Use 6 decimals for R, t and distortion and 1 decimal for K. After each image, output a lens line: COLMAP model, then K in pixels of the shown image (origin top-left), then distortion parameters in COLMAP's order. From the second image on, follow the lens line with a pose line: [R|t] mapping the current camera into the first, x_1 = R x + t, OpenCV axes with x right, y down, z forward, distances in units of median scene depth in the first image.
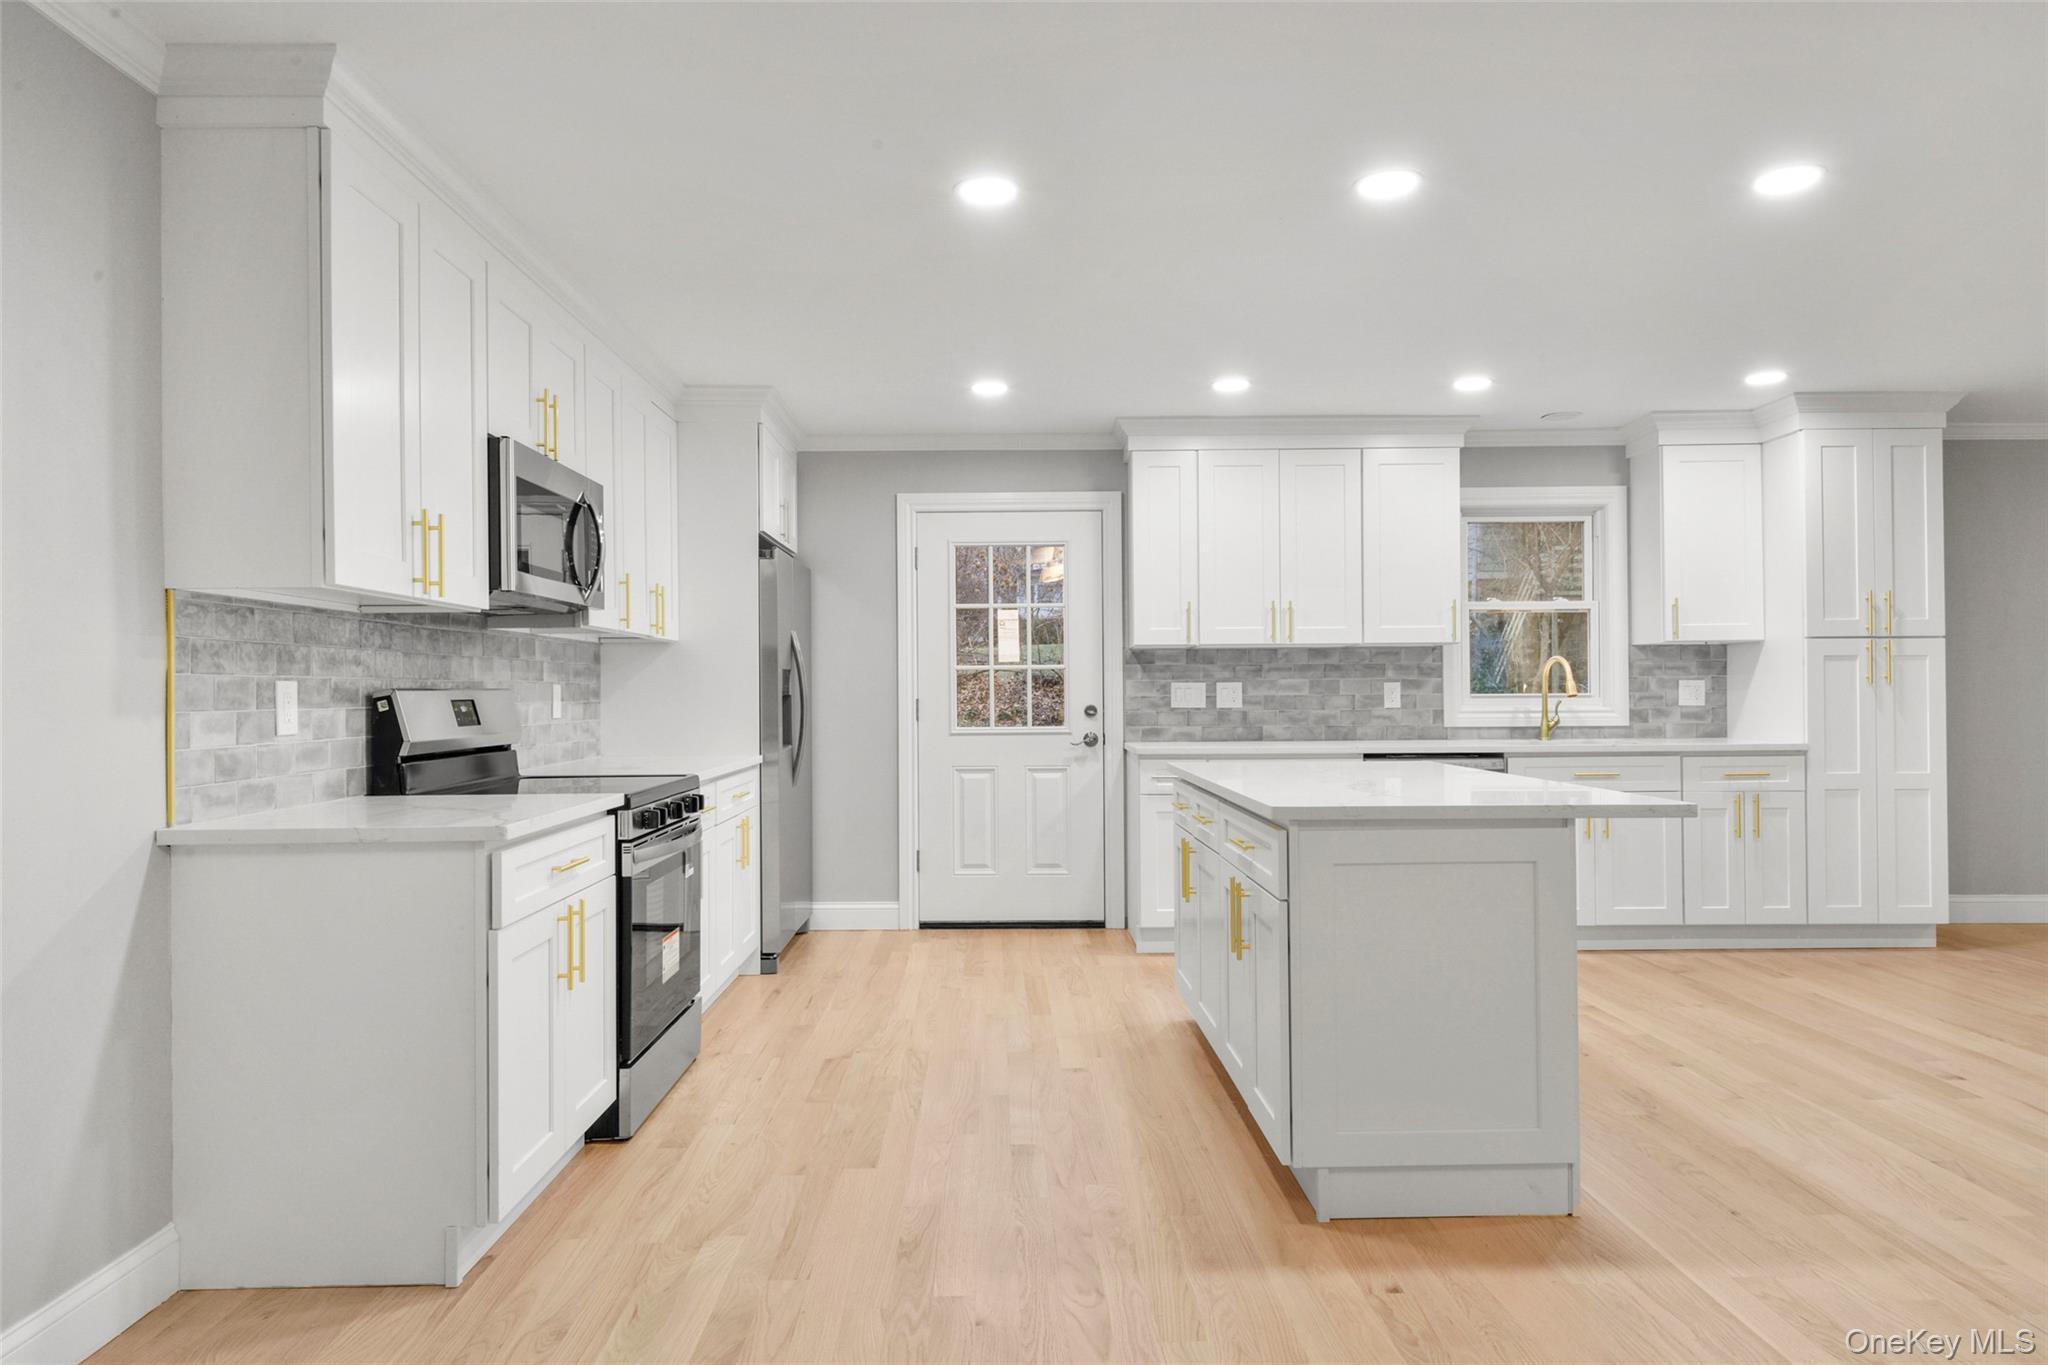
lens RADIAL K [[1237.2, 0, 1024.0], [0, 1237.2, 682.5], [0, 0, 1]] dist [0.003557, 0.000184]
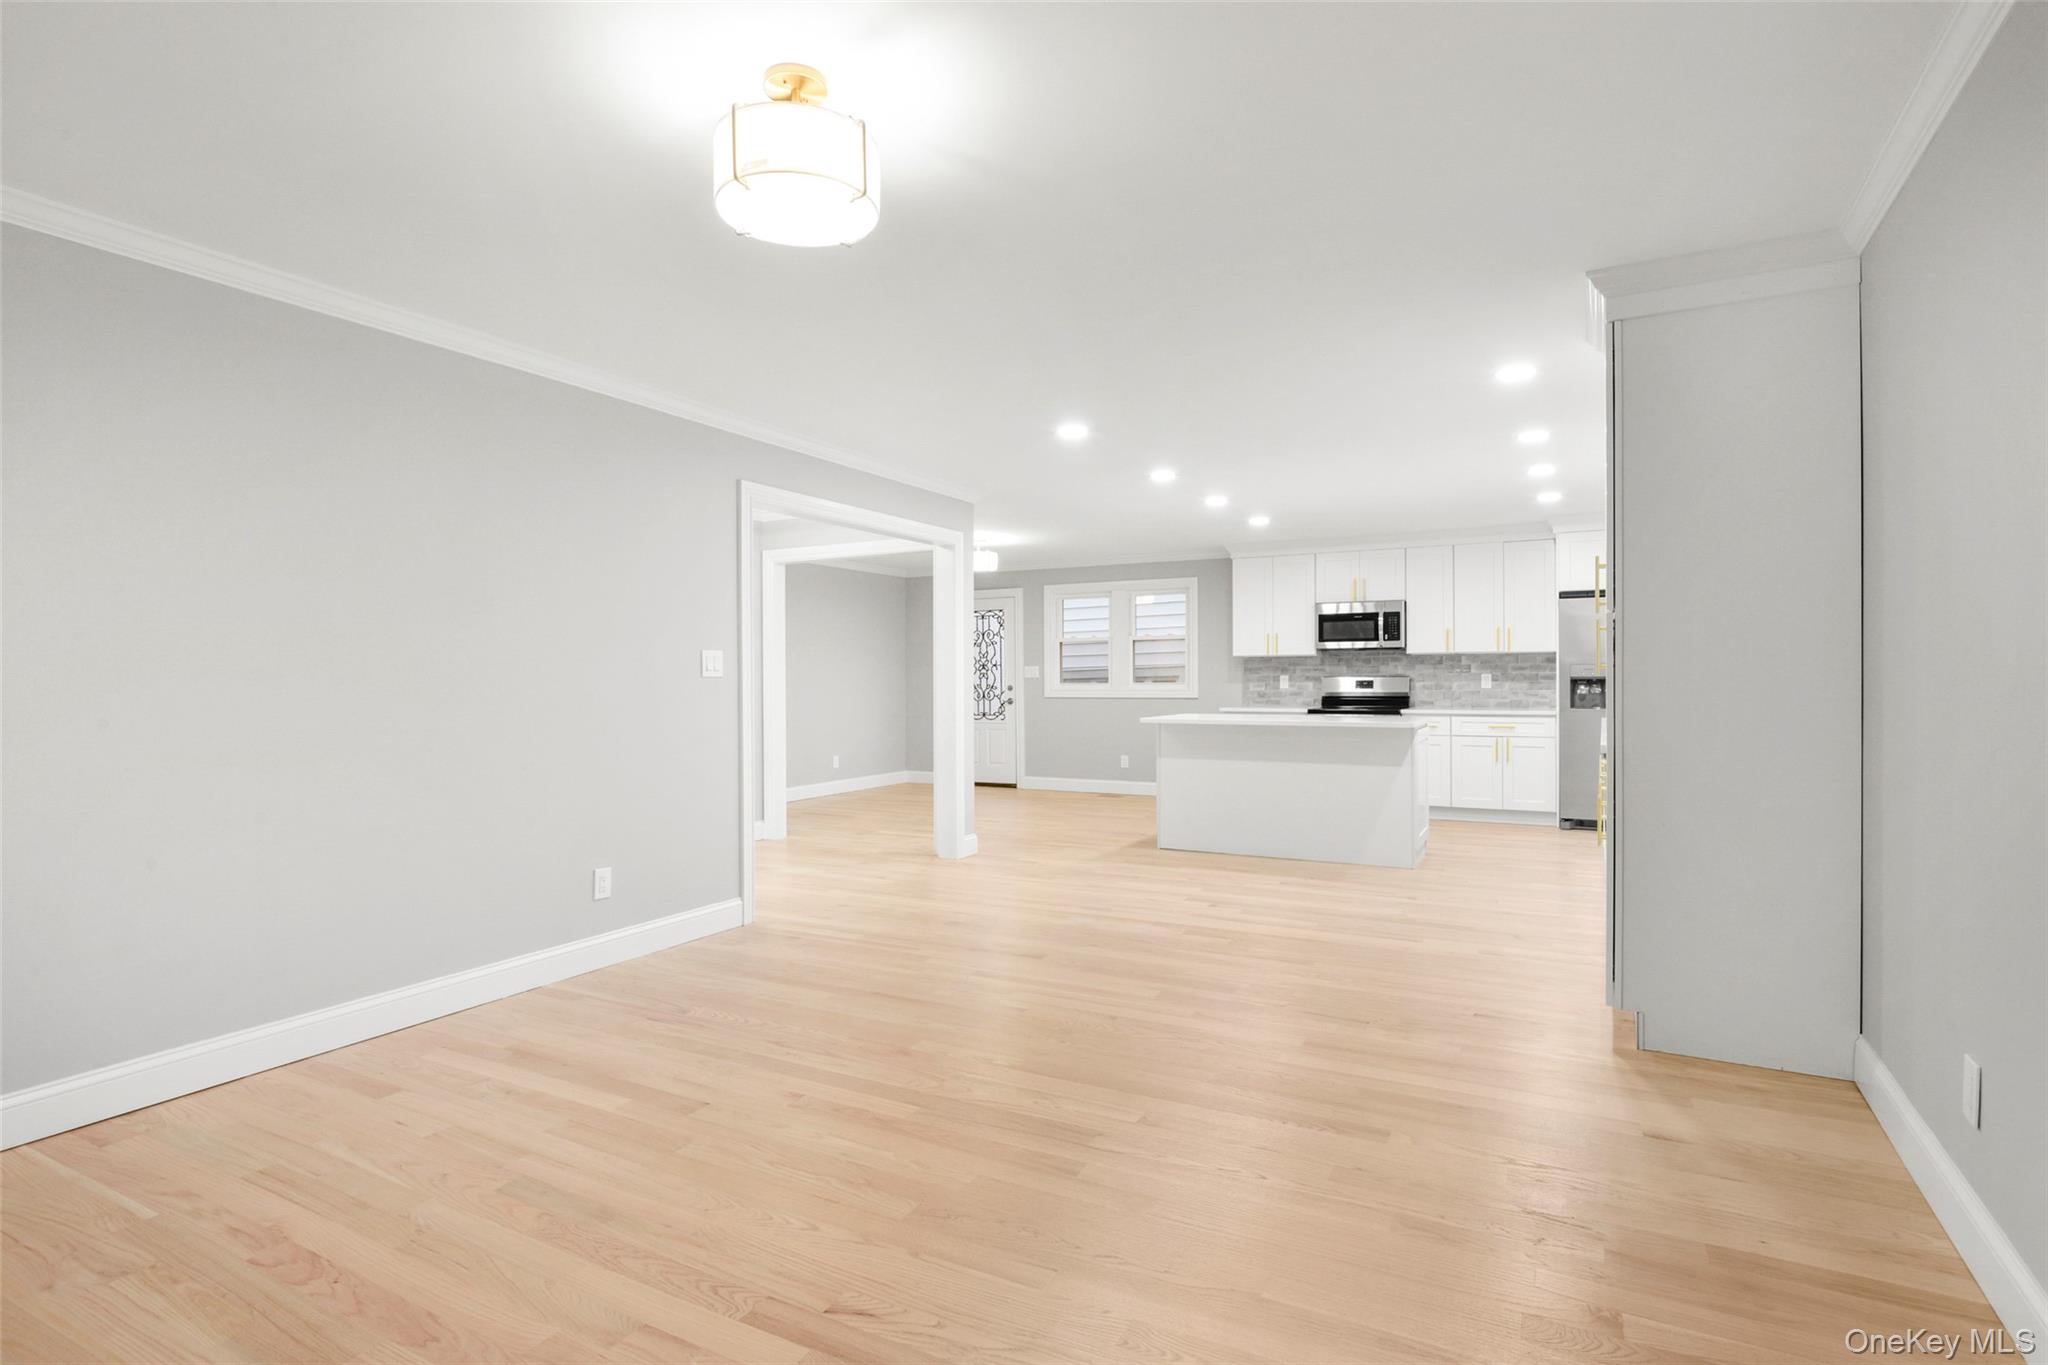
lens RADIAL K [[990.2, 0, 1032.6], [0, 990.2, 686.9], [0, 0, 1]] dist [0.000453, -0.000095]
pose [[-0.488309, 0.014839, -0.872545, 1.317287], [0.014291, 0.999857, 0.009007, -0.002253], [0.872554, -0.008071, -0.488452, 0.924098]]
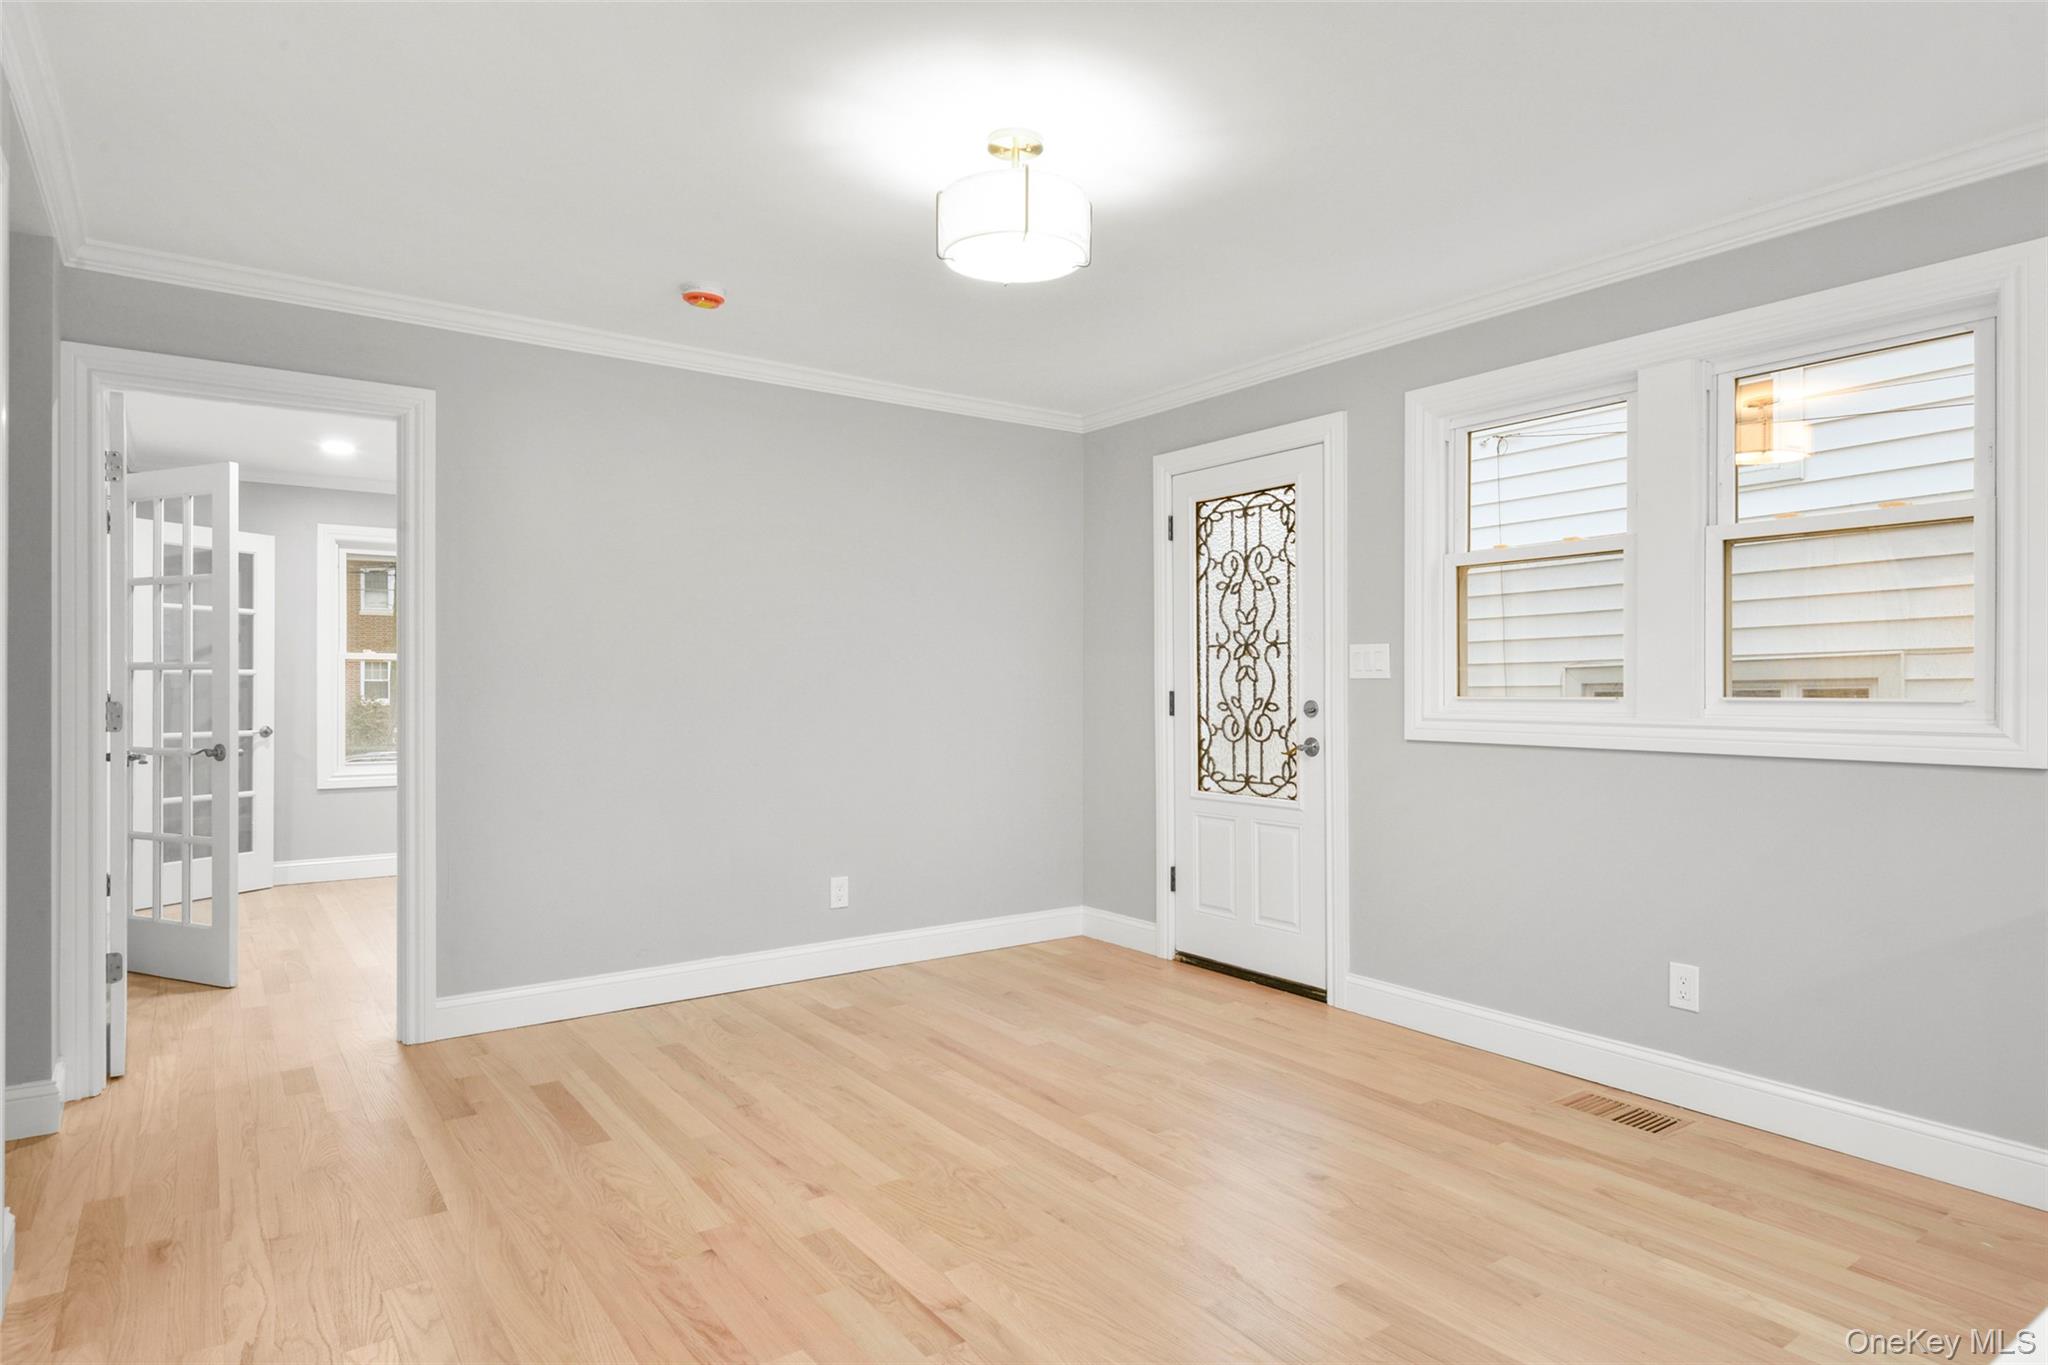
lens RADIAL K [[1152.8, 0, 1024.0], [0, 1152.8, 682.5], [0, 0, 1]] dist [0.003848, 0.000321]
pose [[-0.829344, 0.005133, -0.558715, 0.288156], [0.009353, 0.999945, -0.004697, 0.000716], [0.558661, -0.009121, -0.829346, 0.494565]]
